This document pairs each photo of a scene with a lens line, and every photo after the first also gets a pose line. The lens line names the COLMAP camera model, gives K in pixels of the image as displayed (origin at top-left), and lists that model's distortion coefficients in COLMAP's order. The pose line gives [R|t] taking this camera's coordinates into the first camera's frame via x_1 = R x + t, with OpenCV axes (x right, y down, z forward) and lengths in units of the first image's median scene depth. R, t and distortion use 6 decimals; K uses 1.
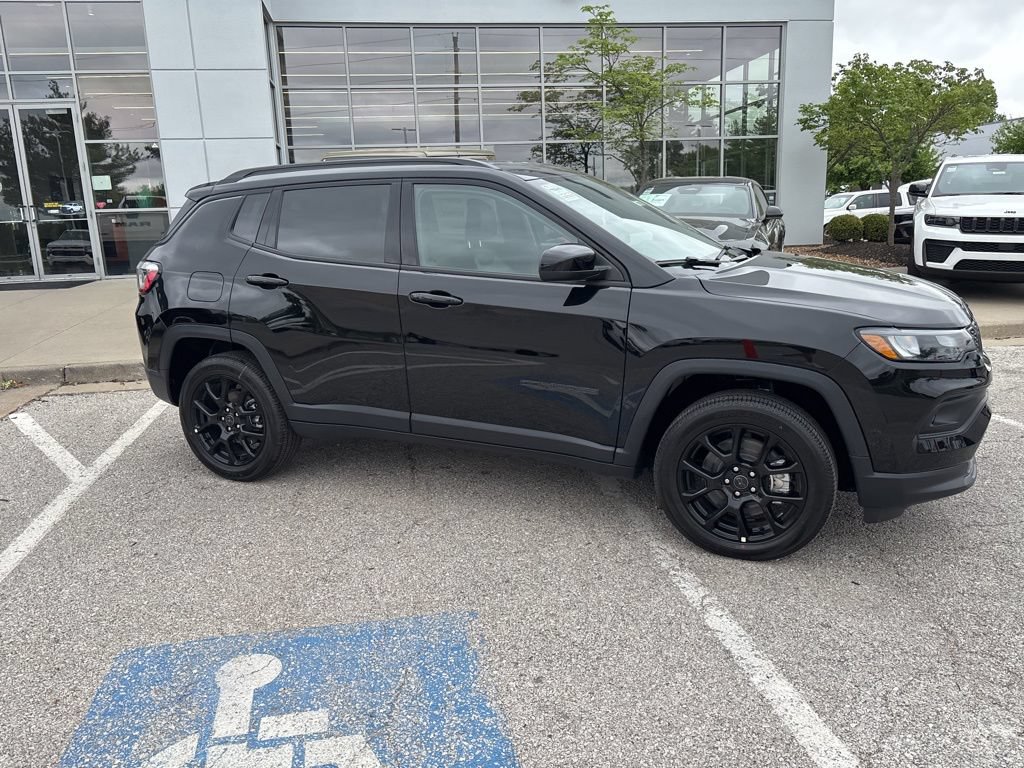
lens RADIAL K [[775.9, 0, 507.7], [0, 775.9, 384.1], [0, 0, 1]] dist [0.039189, -0.042735]
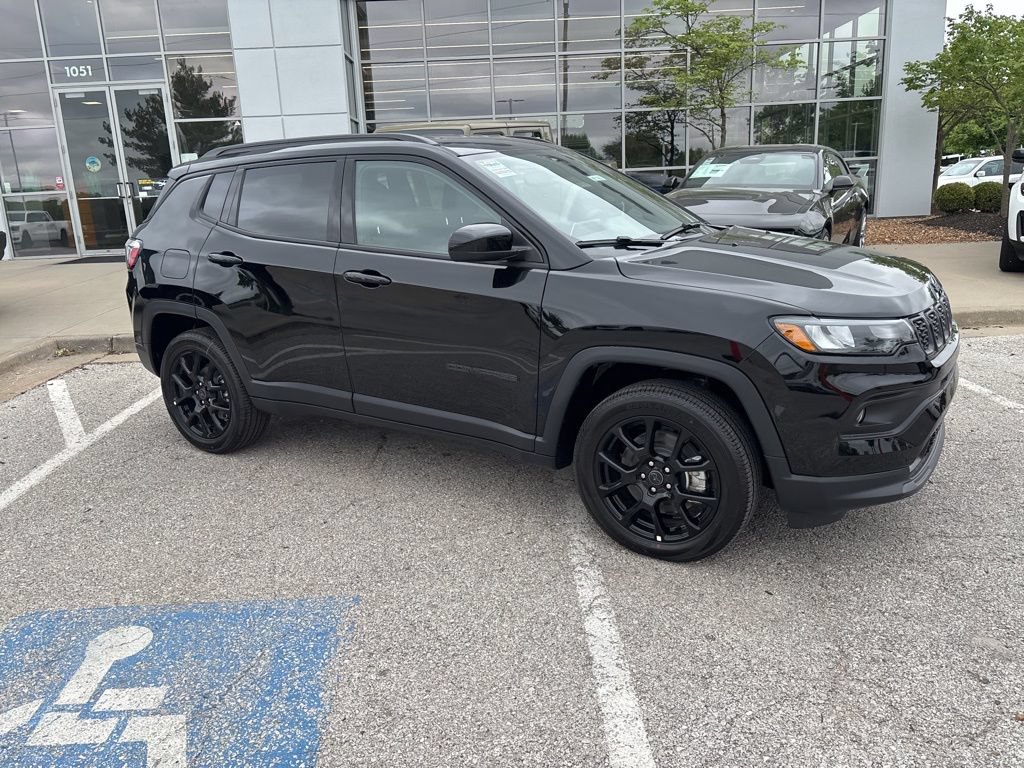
lens RADIAL K [[773.6, 0, 509.1], [0, 773.6, 383.7], [0, 0, 1]] dist [0.054852, -0.066289]
pose [[0.989517, 0.026649, -0.141934, 0.233268], [-0.021628, 0.999089, 0.036800, -0.017160], [0.142785, -0.033344, 0.989192, 0.045607]]
